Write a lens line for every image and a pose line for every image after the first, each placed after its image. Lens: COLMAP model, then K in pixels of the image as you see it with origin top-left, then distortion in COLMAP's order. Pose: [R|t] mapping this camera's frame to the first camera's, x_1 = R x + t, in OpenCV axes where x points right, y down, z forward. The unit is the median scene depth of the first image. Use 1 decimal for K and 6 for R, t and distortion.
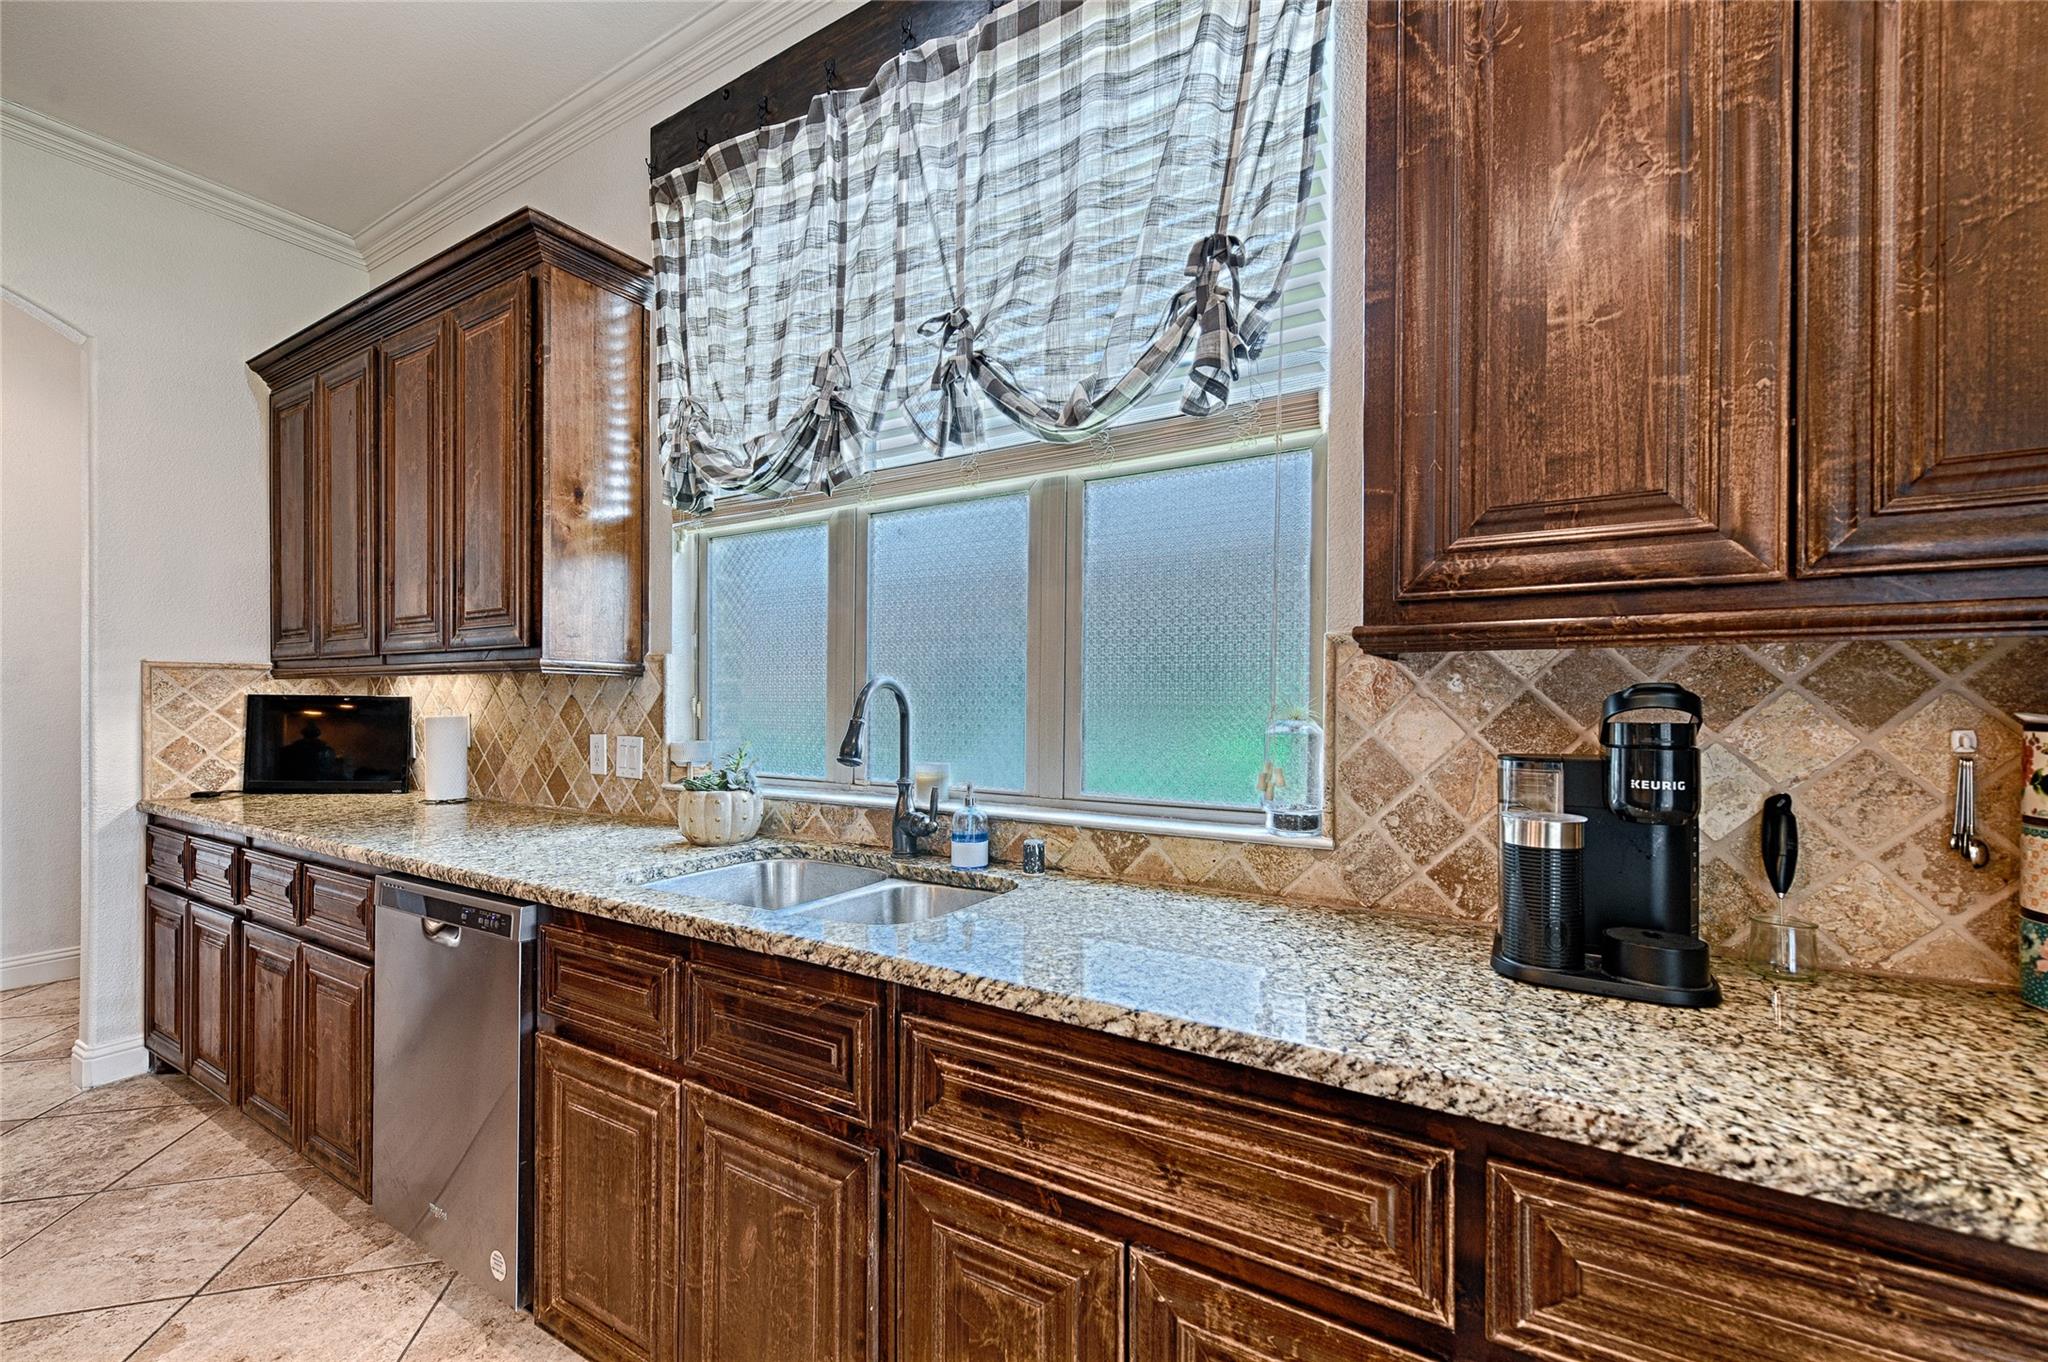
lens RADIAL K [[833.2, 0, 1013.3], [0, 833.2, 697.7], [0, 0, 1]] dist [0.020696, -0.000876]
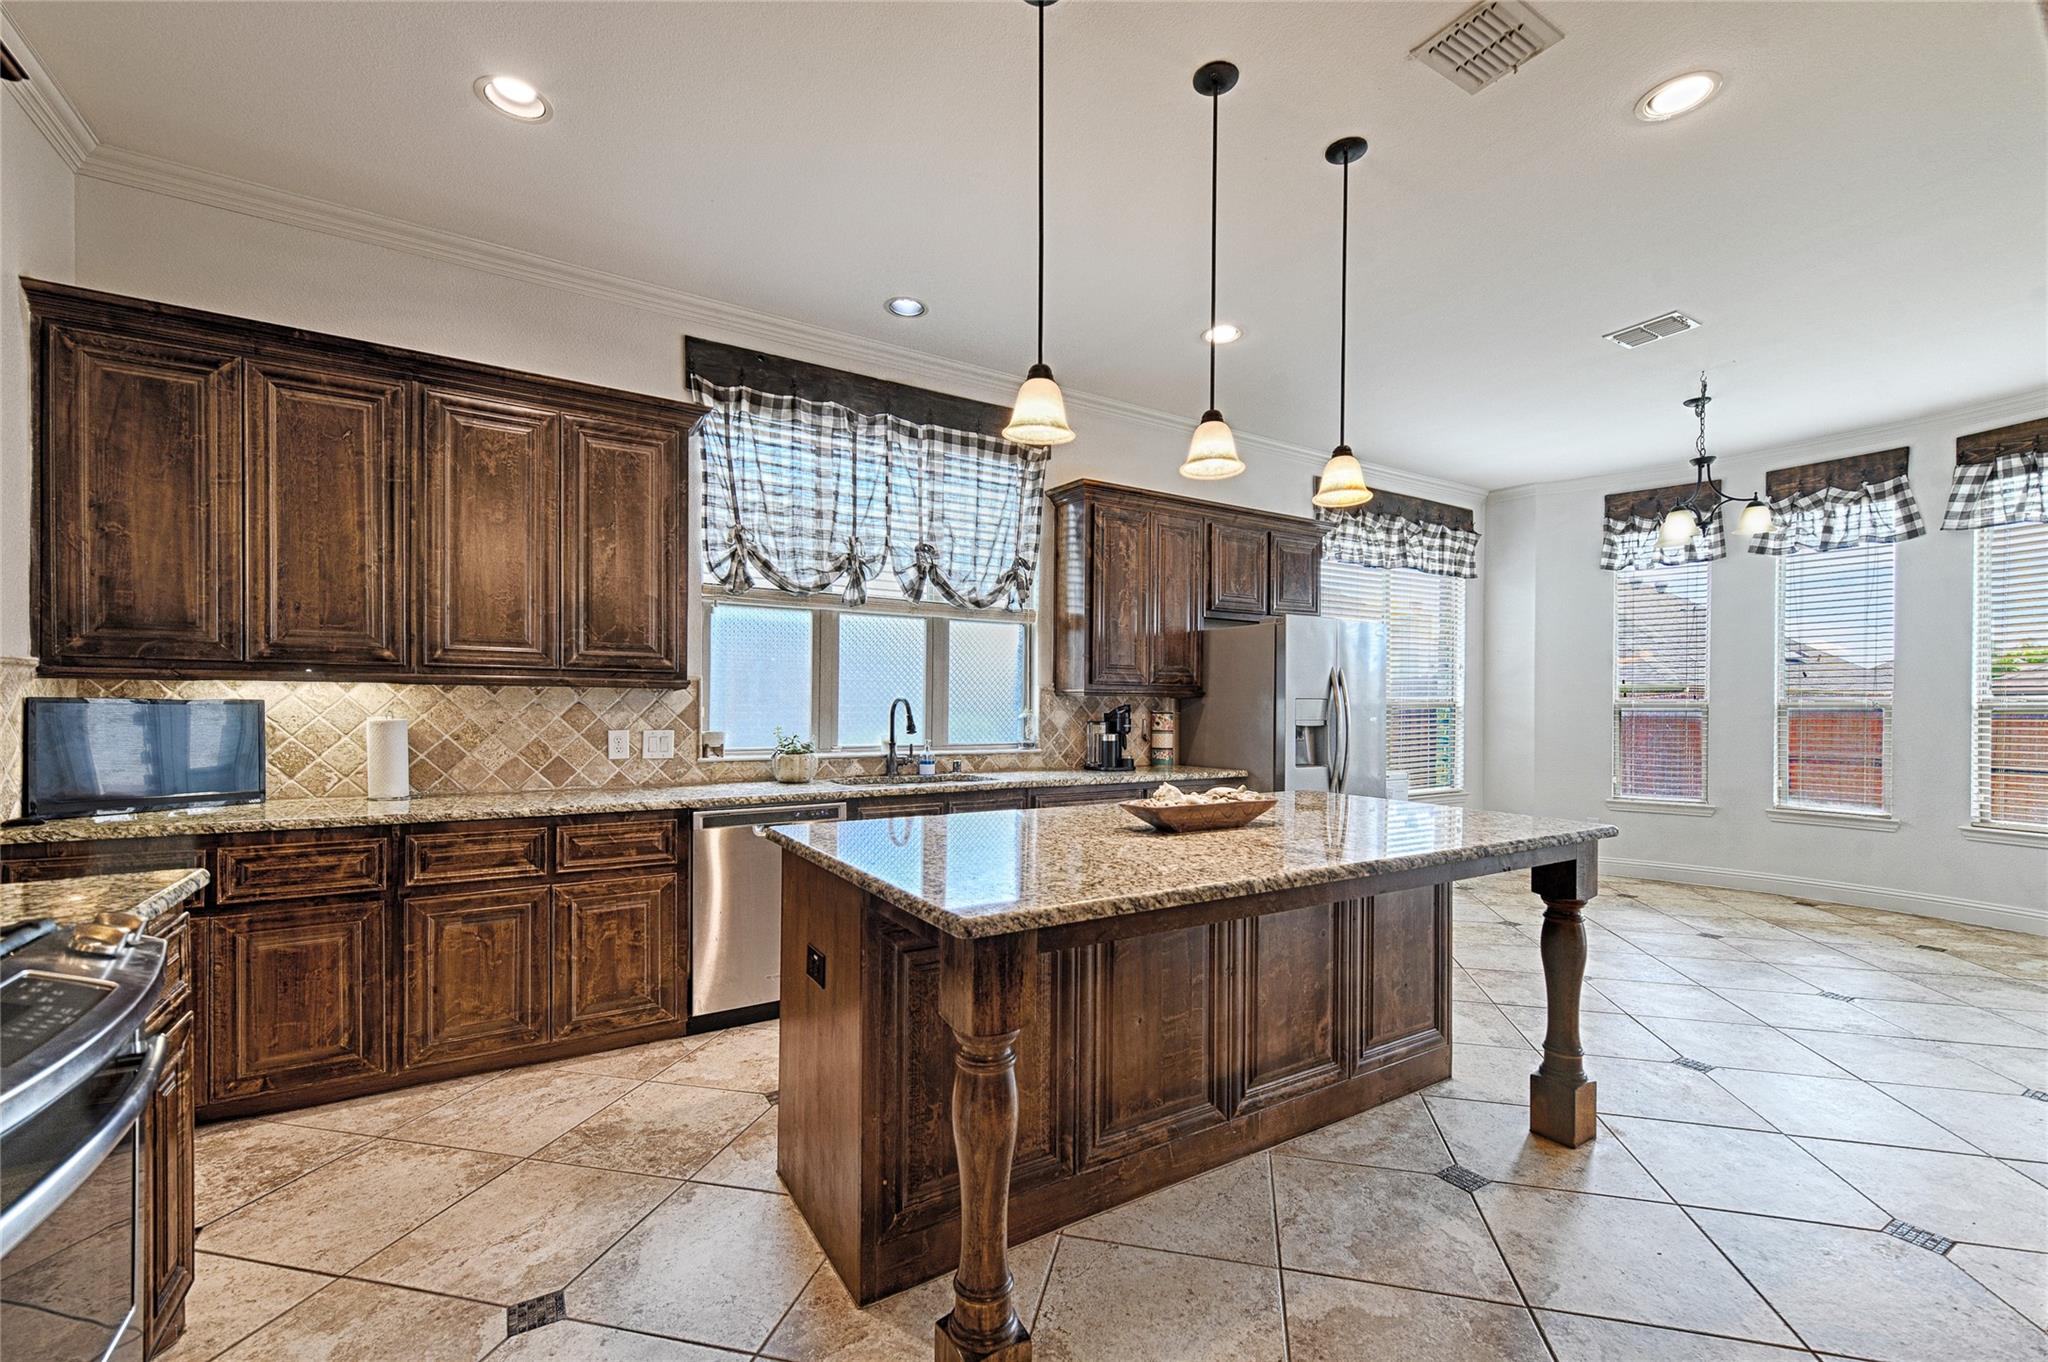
lens RADIAL K [[882.6, 0, 1010.9], [0, 882.6, 694.4], [0, 0, 1]] dist [0.010007, -0.000282]
pose [[0.449043, 0.009794, 0.893457, -2.188458], [-0.009930, 0.999933, -0.005970, -0.019413], [-0.893455, -0.006192, 0.449110, -0.356286]]
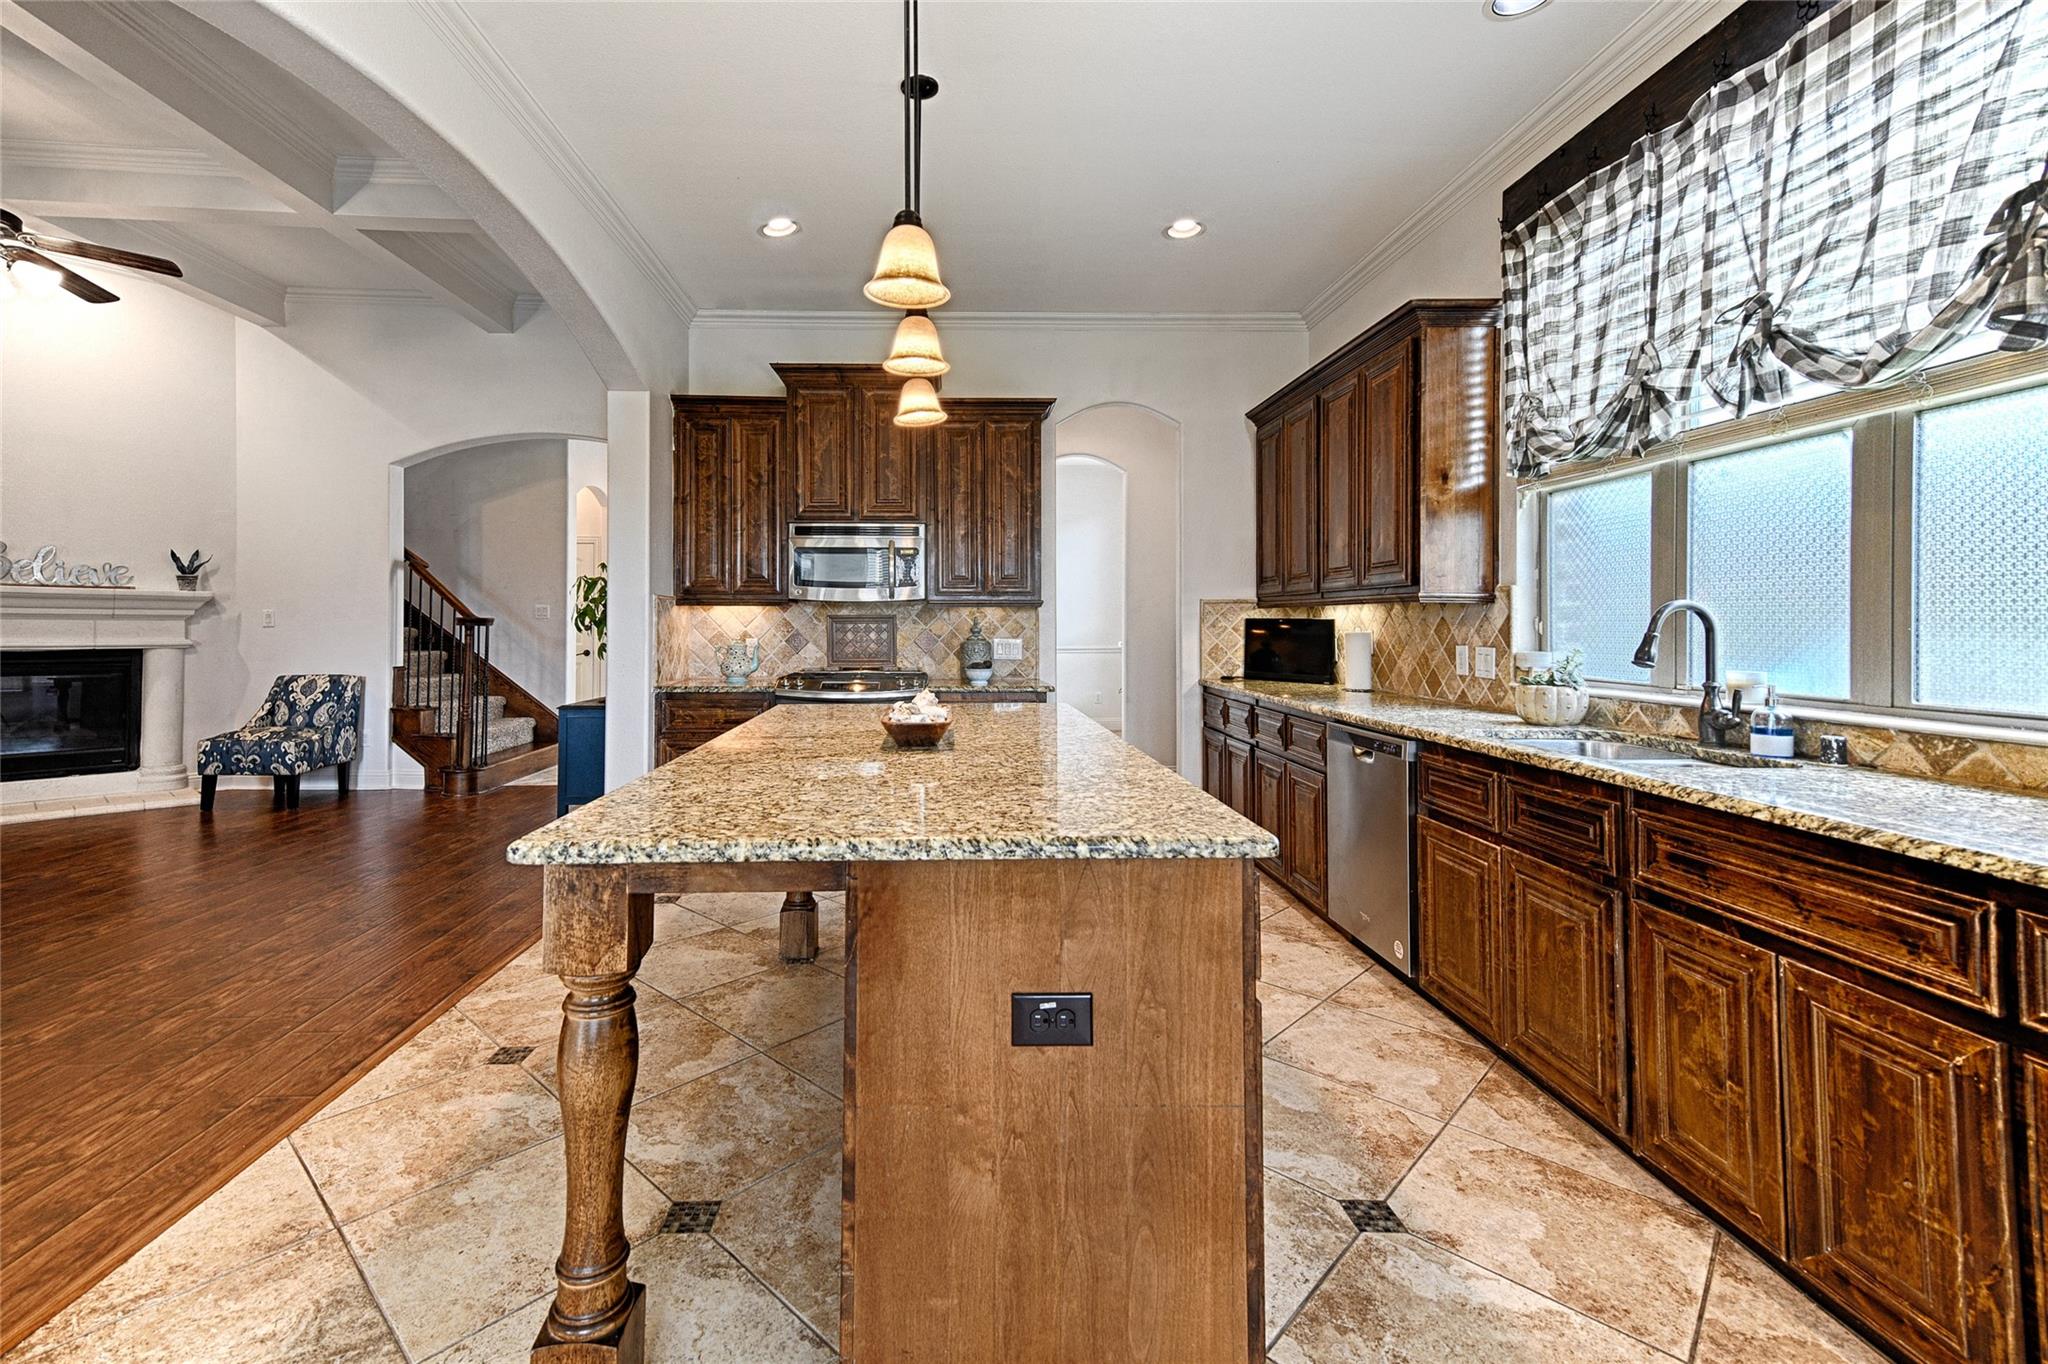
lens RADIAL K [[858.8, 0, 958.9], [0, 858.8, 624.5], [0, 0, 1]] dist [0.014128, -0.001388]
pose [[0.530715, -0.002455, -0.847547, 0.377257], [0.007019, 0.999974, 0.001499, 0.002964], [0.847521, -0.006744, 0.530719, -0.635957]]
